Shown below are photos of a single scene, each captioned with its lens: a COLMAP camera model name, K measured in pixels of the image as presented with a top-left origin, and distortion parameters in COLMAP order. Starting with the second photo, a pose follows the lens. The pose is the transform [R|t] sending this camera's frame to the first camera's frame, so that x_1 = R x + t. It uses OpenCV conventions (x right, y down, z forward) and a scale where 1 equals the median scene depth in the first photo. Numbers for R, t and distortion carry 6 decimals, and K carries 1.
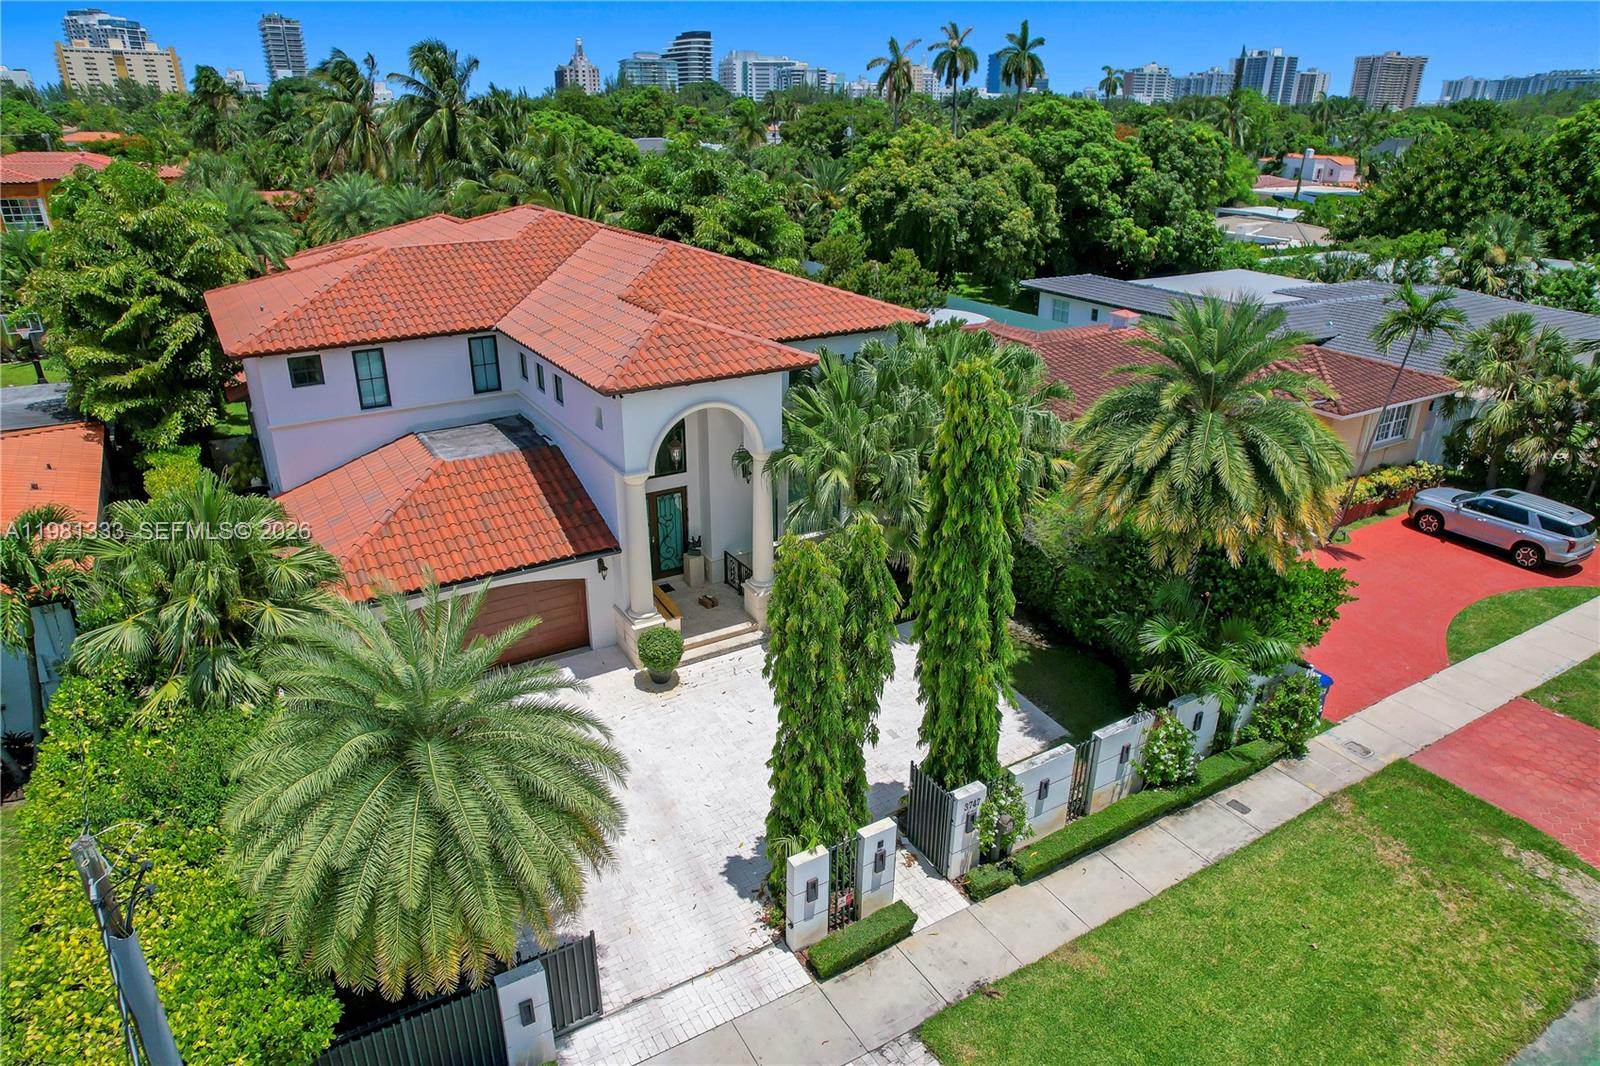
lens RADIAL K [[1021.6, 0, 805.6], [0, 1021.6, 532.4], [0, 0, 1]] dist [-0.099601, 0.087186]
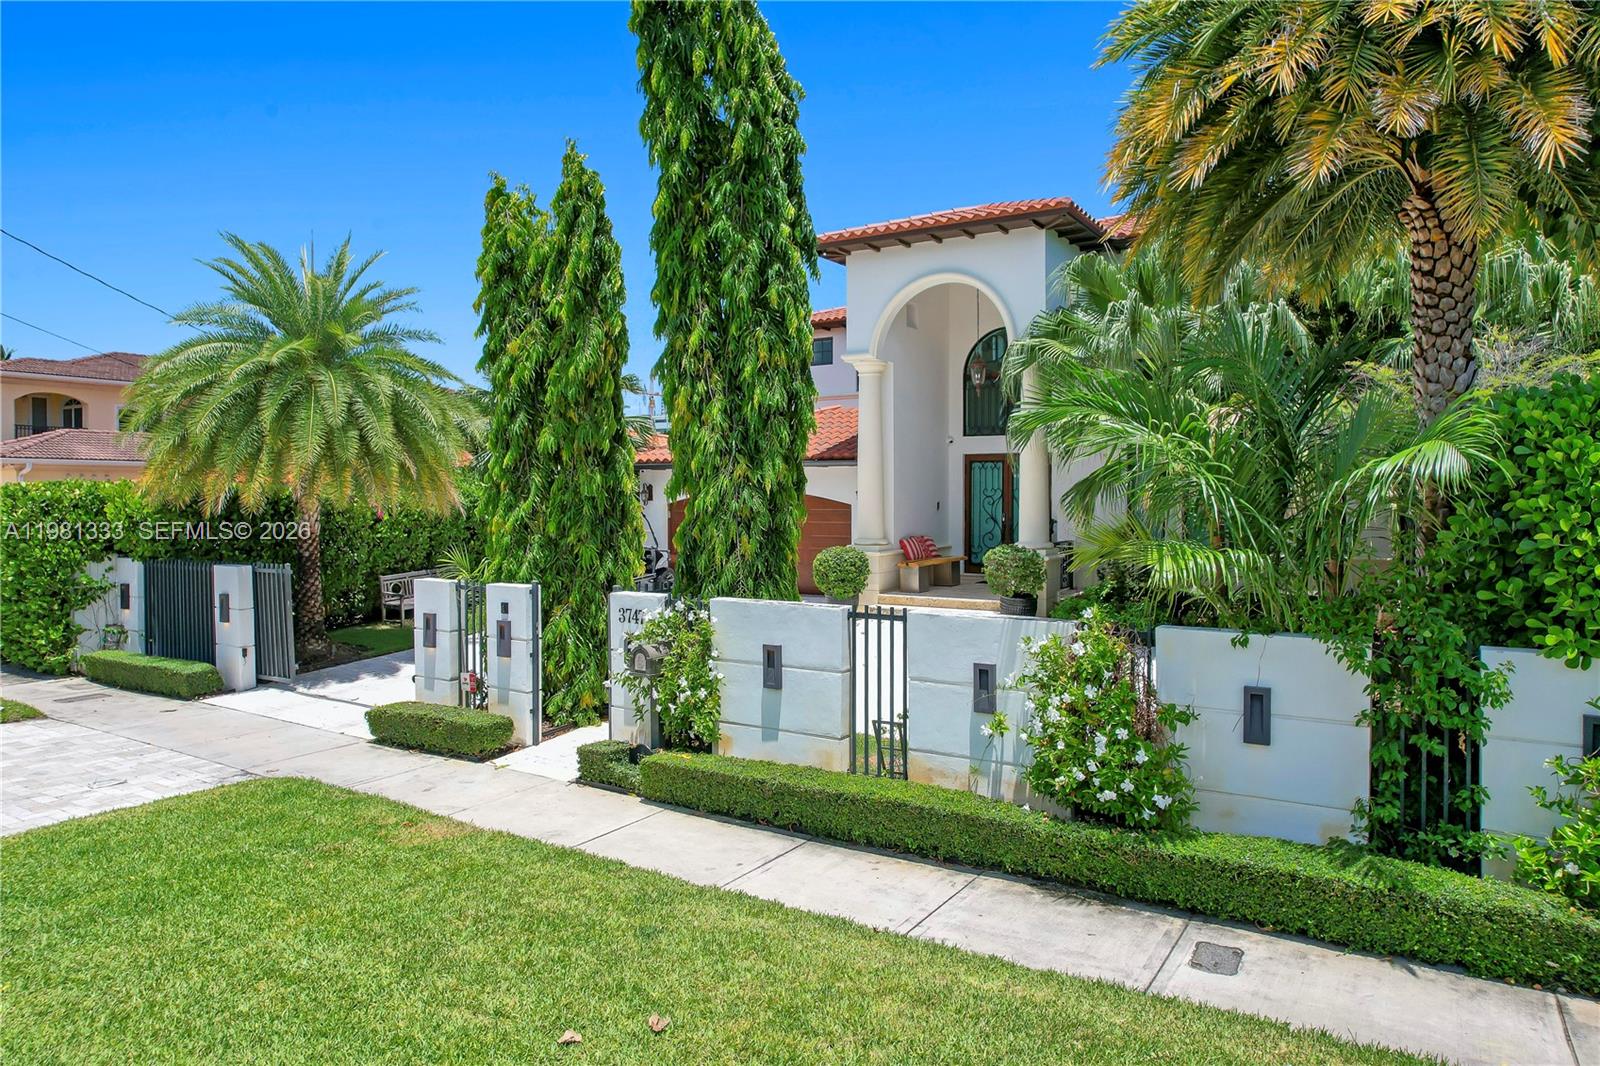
lens RADIAL K [[1021.6, 0, 805.6], [0, 1021.6, 532.4], [0, 0, 1]] dist [-0.099601, 0.087186]
pose [[0.446004, 0.020506, -0.894796, 0.614713], [-0.342485, 0.927560, -0.149453, 0.232093], [0.826912, 0.373111, 0.420719, 0.681133]]
